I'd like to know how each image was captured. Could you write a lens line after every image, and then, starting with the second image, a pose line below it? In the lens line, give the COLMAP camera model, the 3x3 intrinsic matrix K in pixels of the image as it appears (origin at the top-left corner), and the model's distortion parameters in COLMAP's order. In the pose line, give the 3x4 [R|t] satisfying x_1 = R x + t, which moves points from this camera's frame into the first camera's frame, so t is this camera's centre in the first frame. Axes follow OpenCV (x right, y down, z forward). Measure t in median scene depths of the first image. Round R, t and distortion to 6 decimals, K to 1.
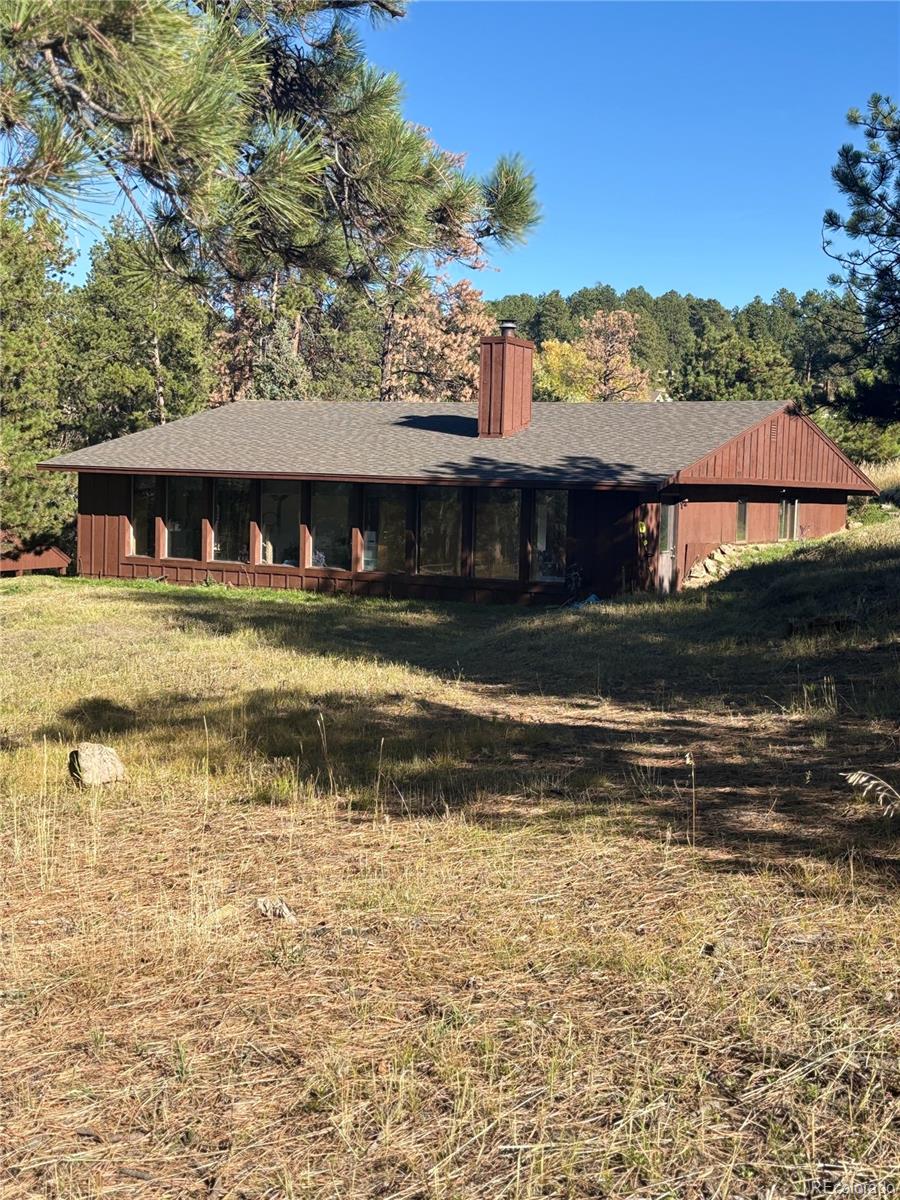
lens RADIAL K [[1571.9, 0, 450.0], [0, 1571.9, 601.2], [0, 0, 1]] dist [0.017132, 0.000000]
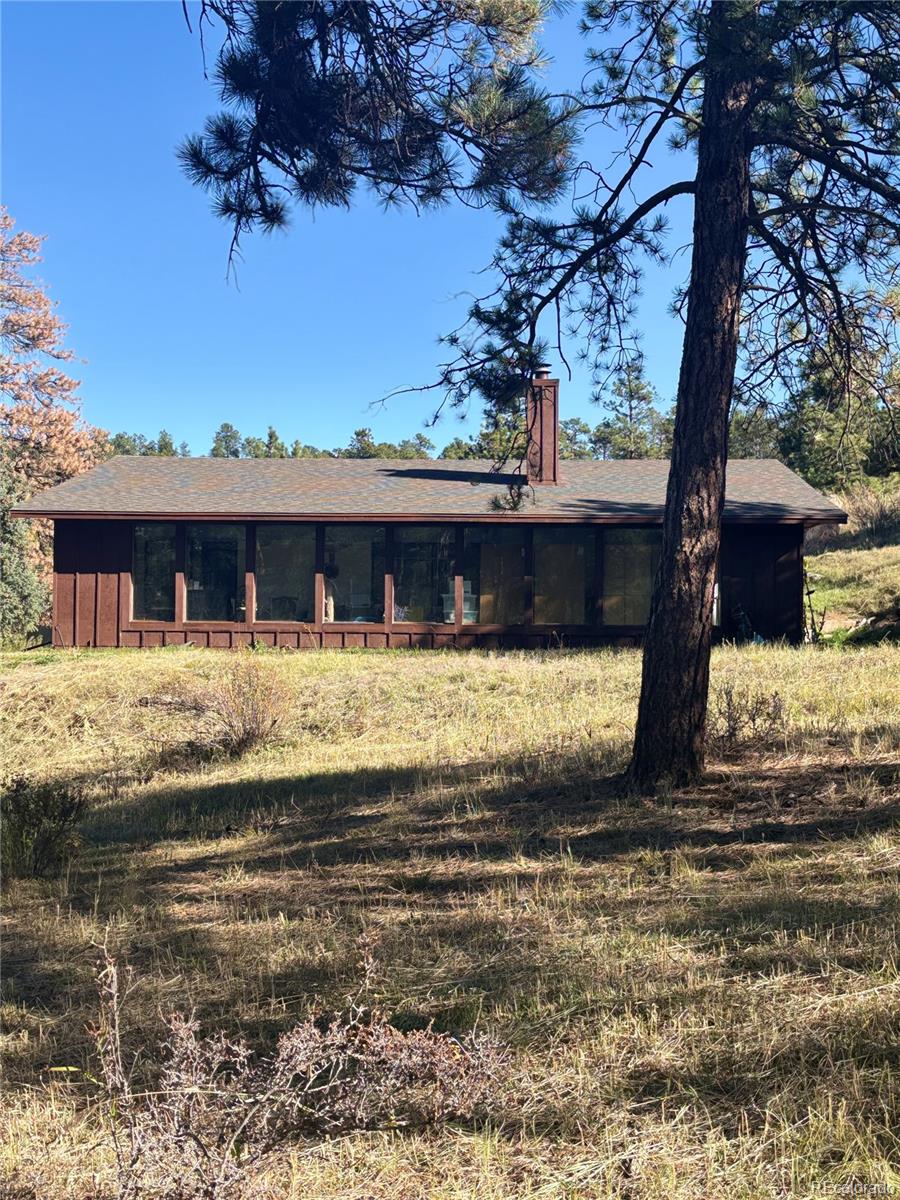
lens RADIAL K [[1571.9, 0, 450.0], [0, 1571.9, 597.9], [0, 0, 1]] dist [0.017132, 0.000000]
pose [[0.595222, -0.038469, 0.802640, -0.778563], [0.047591, 0.998788, 0.012577, -0.044305], [-0.802150, 0.030713, 0.596332, 0.406925]]
